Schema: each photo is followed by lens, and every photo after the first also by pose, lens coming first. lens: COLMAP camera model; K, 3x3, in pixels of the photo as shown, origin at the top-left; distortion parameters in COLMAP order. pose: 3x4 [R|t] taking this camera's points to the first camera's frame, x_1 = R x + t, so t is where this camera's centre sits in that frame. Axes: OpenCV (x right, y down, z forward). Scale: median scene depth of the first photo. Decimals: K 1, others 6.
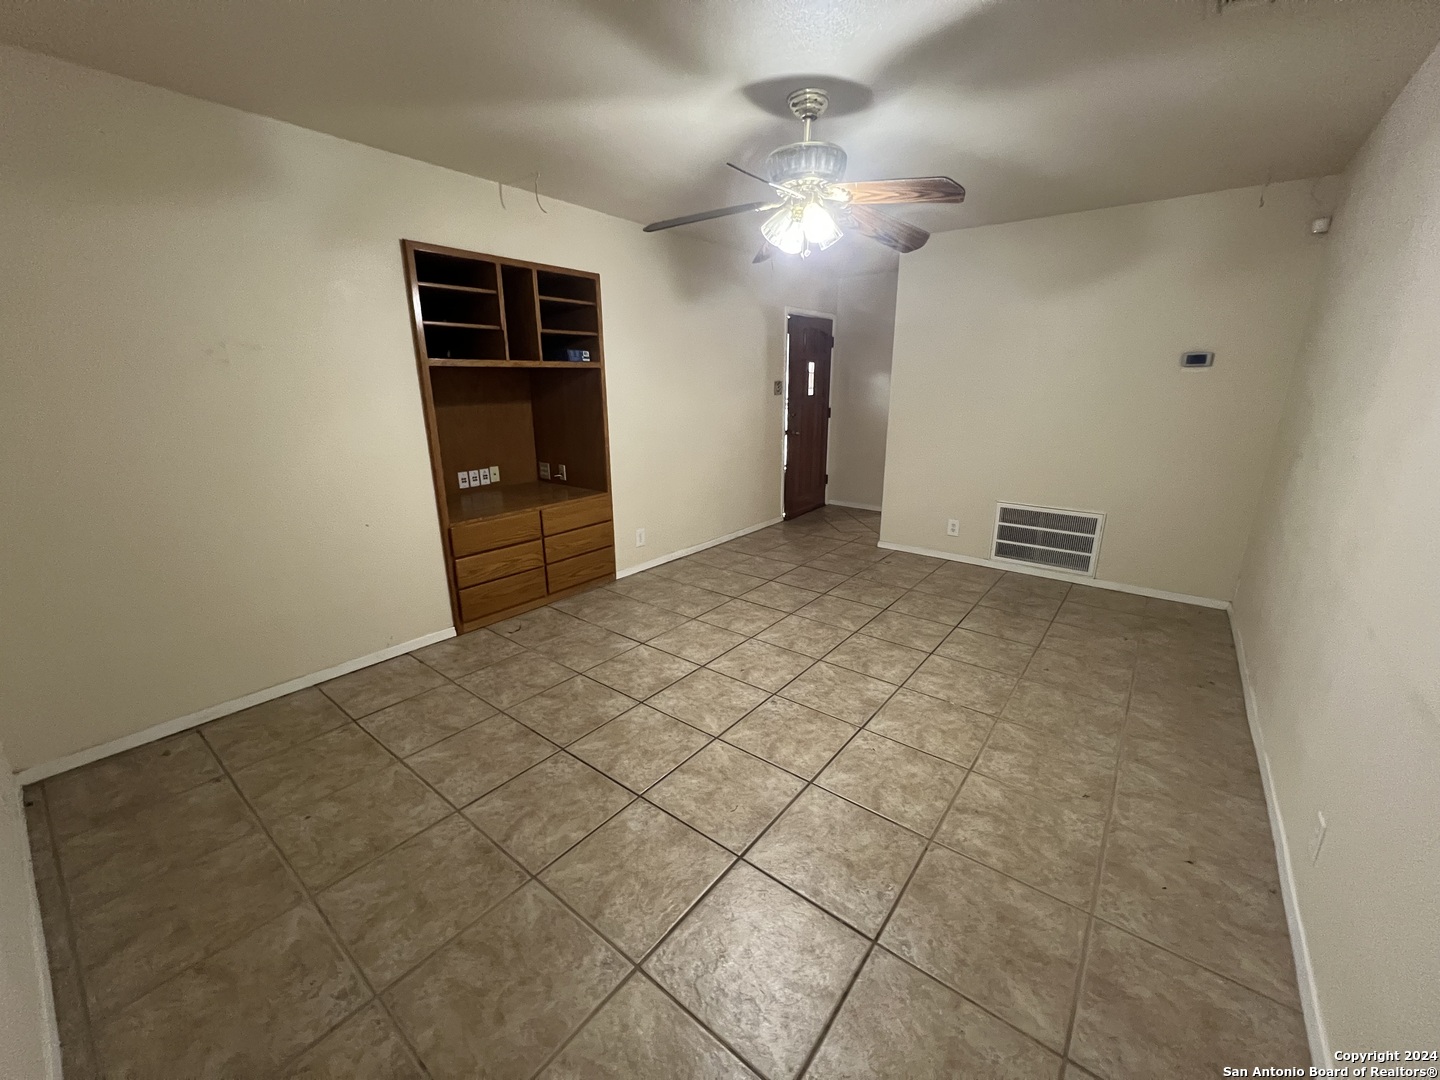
lens RADIAL K [[571.8, 0, 720.0], [0, 571.8, 540.0], [0, 0, 1]] dist [-0.002730, -0.000149]
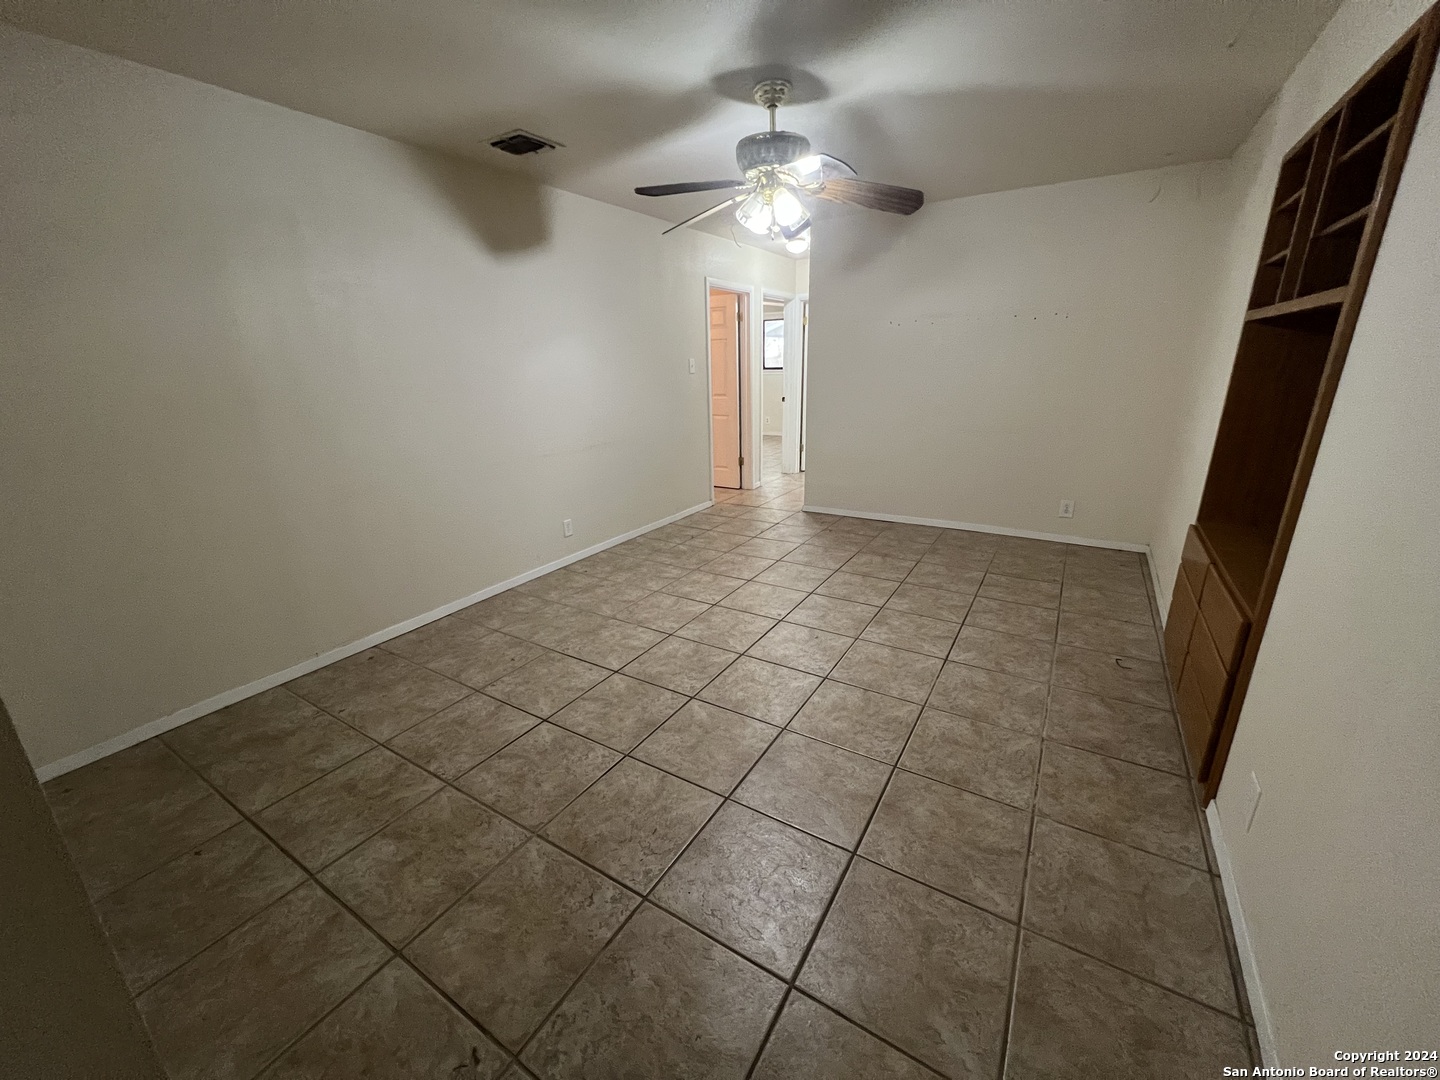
lens RADIAL K [[571.8, 0, 720.0], [0, 571.8, 540.0], [0, 0, 1]] dist [-0.002730, -0.000149]
pose [[-0.993274, 0.059781, -0.099158, 0.323879], [-0.004294, 0.836789, 0.547509, -0.514146], [0.115705, 0.544252, -0.830904, 1.856025]]
